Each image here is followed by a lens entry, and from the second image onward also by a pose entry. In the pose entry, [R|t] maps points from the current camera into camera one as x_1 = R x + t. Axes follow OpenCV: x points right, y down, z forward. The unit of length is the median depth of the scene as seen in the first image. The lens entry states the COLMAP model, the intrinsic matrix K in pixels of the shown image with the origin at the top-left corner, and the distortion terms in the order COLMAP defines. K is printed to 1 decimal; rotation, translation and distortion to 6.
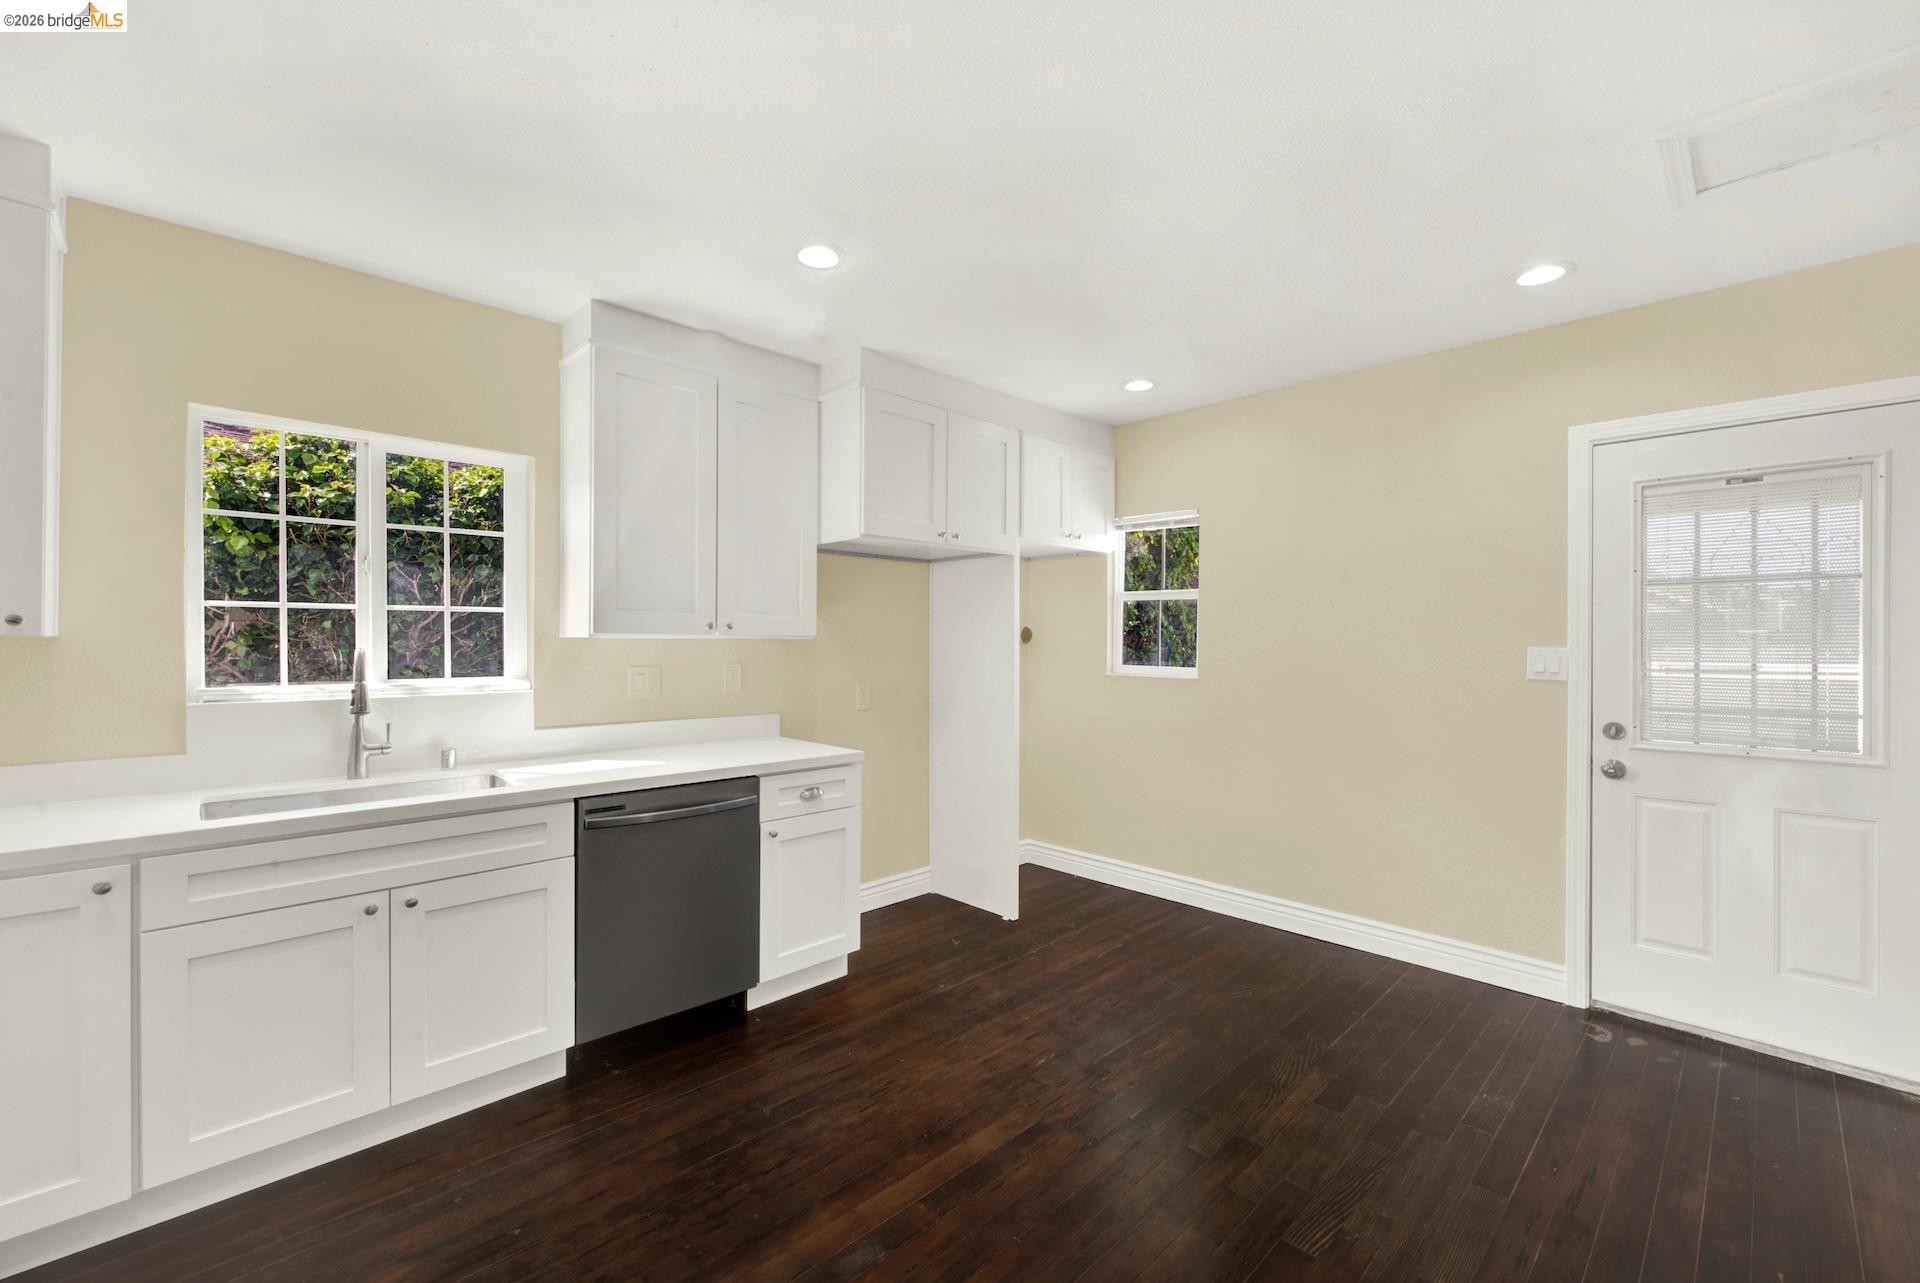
lens RADIAL K [[768.7, 0, 960.0], [0, 768.7, 641.5], [0, 0, 1]] dist [0.006432, -0.003656]
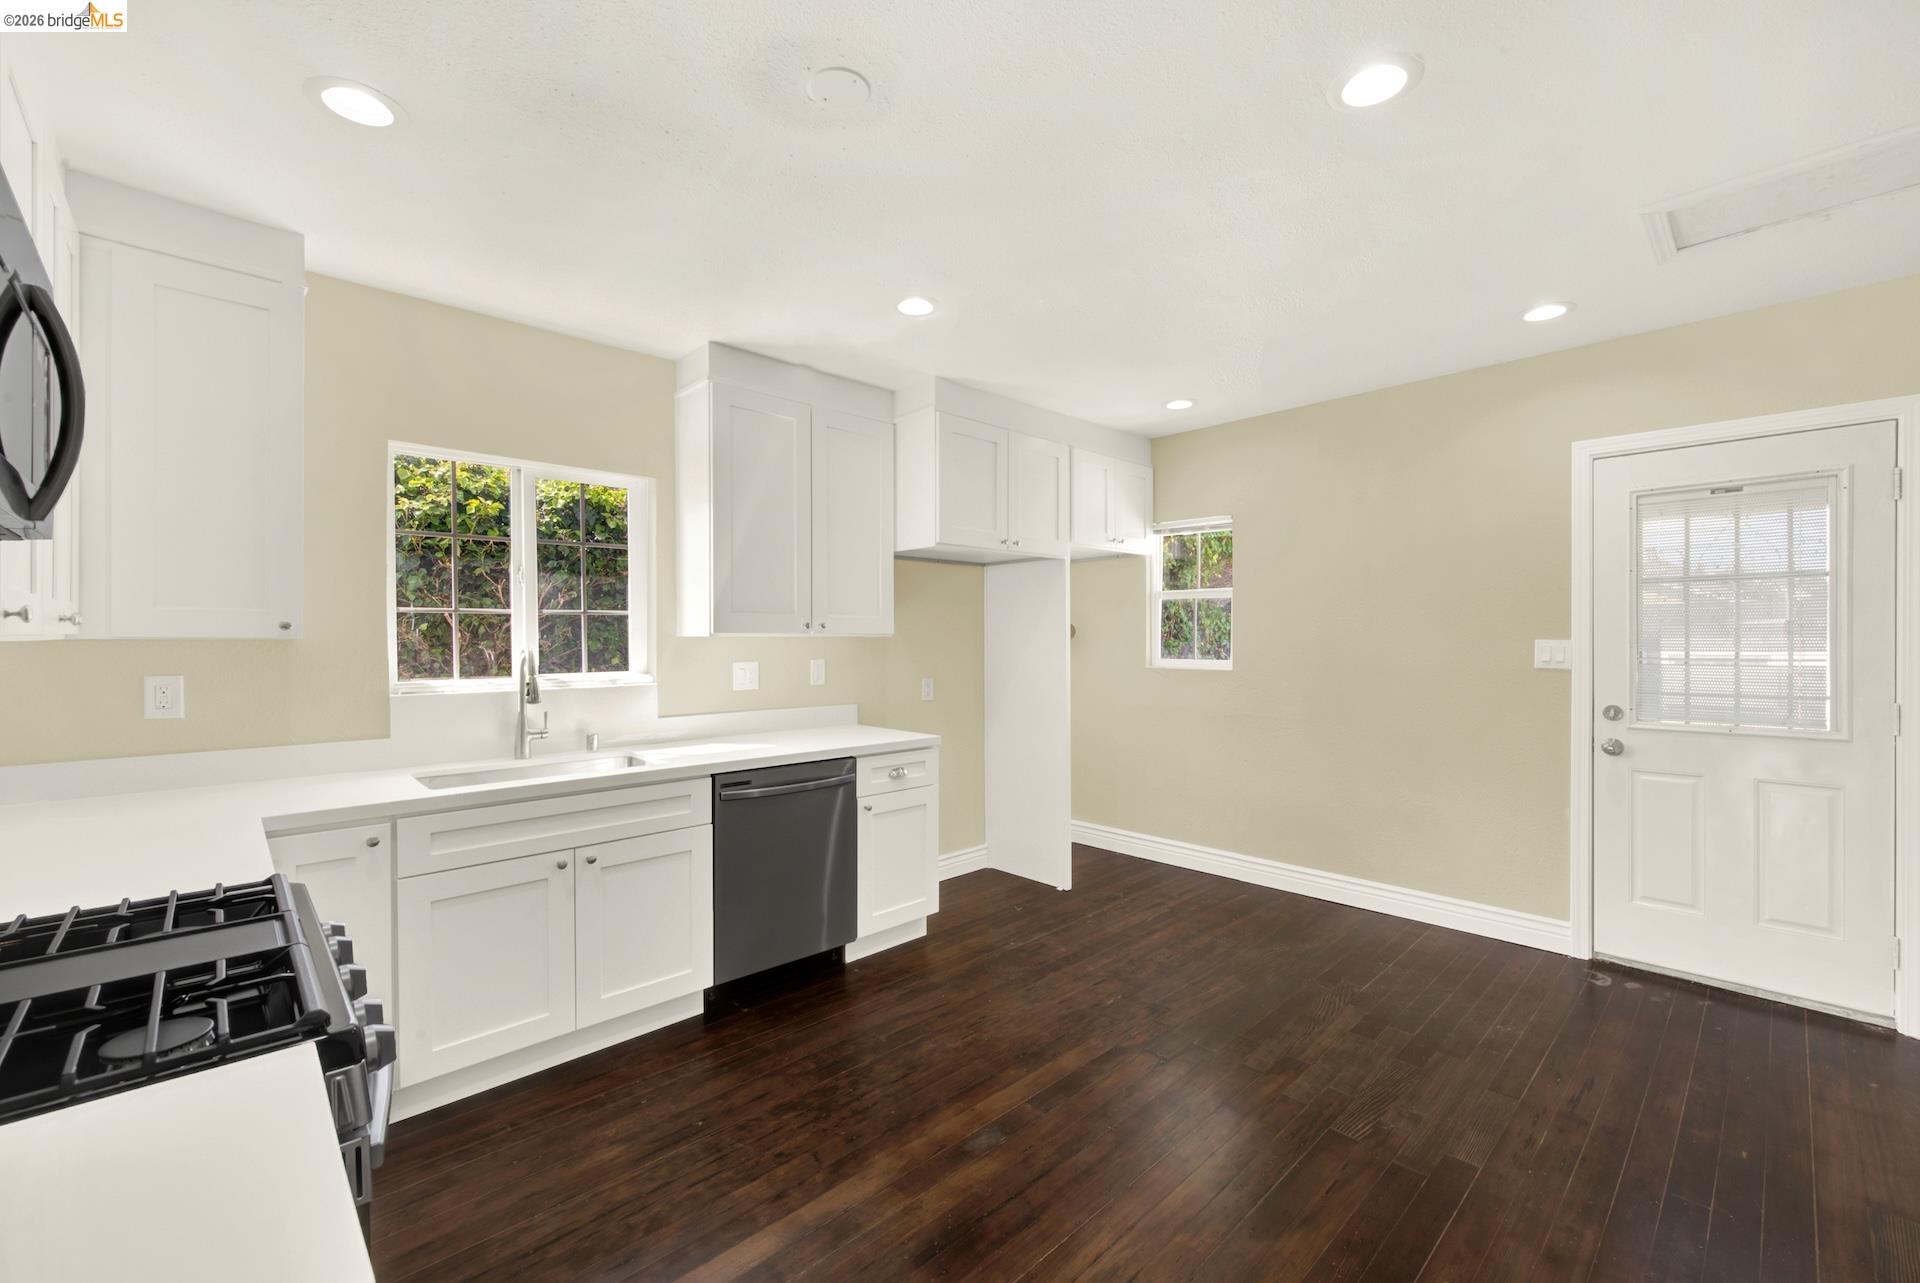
lens RADIAL K [[768.7, 0, 960.0], [0, 768.7, 641.5], [0, 0, 1]] dist [0.006432, -0.003656]
pose [[0.999912, -0.007375, -0.011001, -0.096965], [0.007421, 0.999964, 0.004155, 0.000106], [0.010970, -0.004236, 0.999931, -0.143374]]
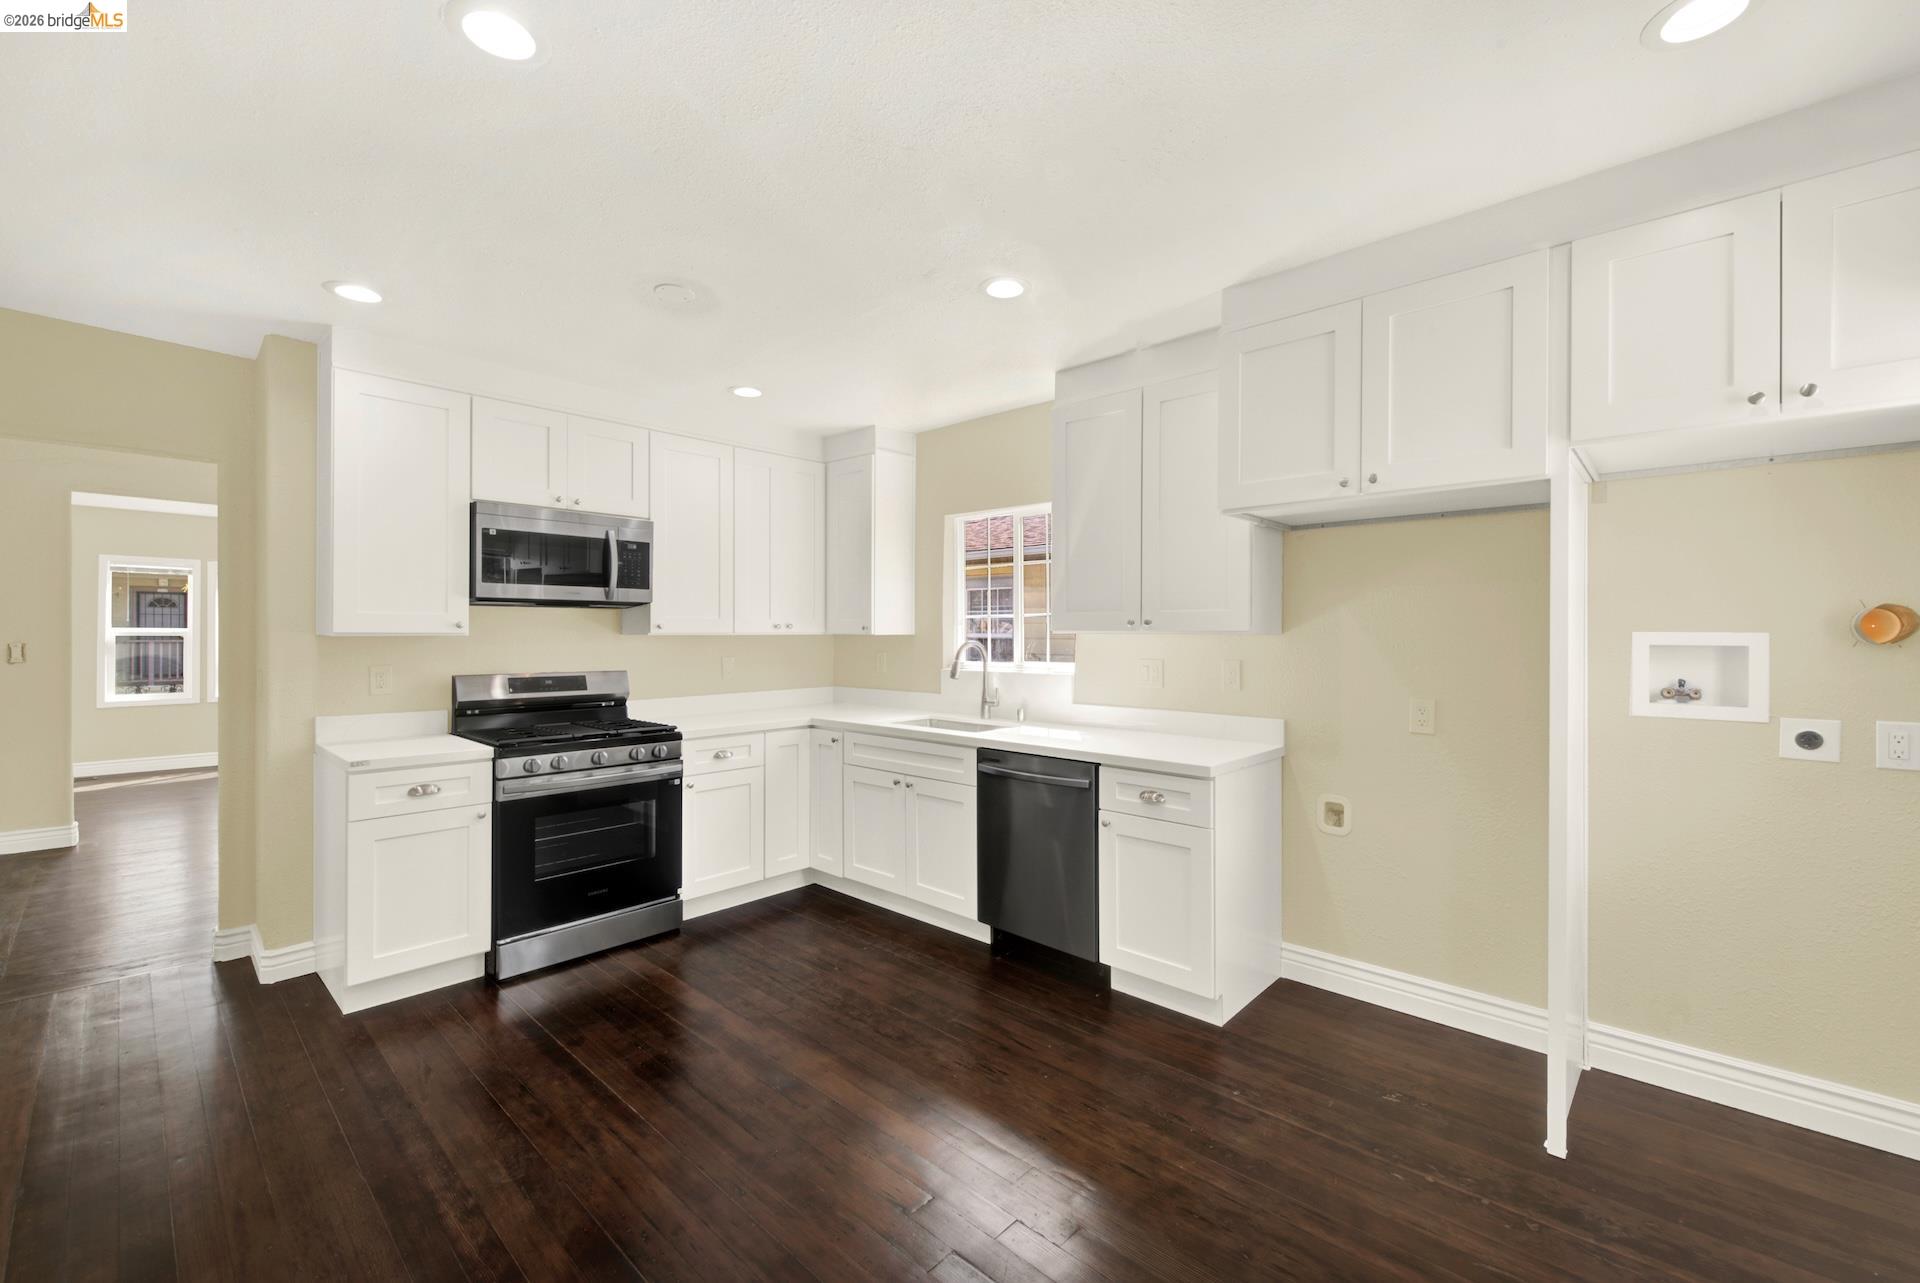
lens RADIAL K [[767.0, 0, 976.7], [0, 767.0, 633.2], [0, 0, 1]] dist [0.001061, -0.000102]
pose [[0.086314, -0.007246, -0.996242, 0.809843], [-0.005456, 0.999955, -0.007746, 0.004487], [0.996253, 0.006104, 0.086270, 0.776185]]
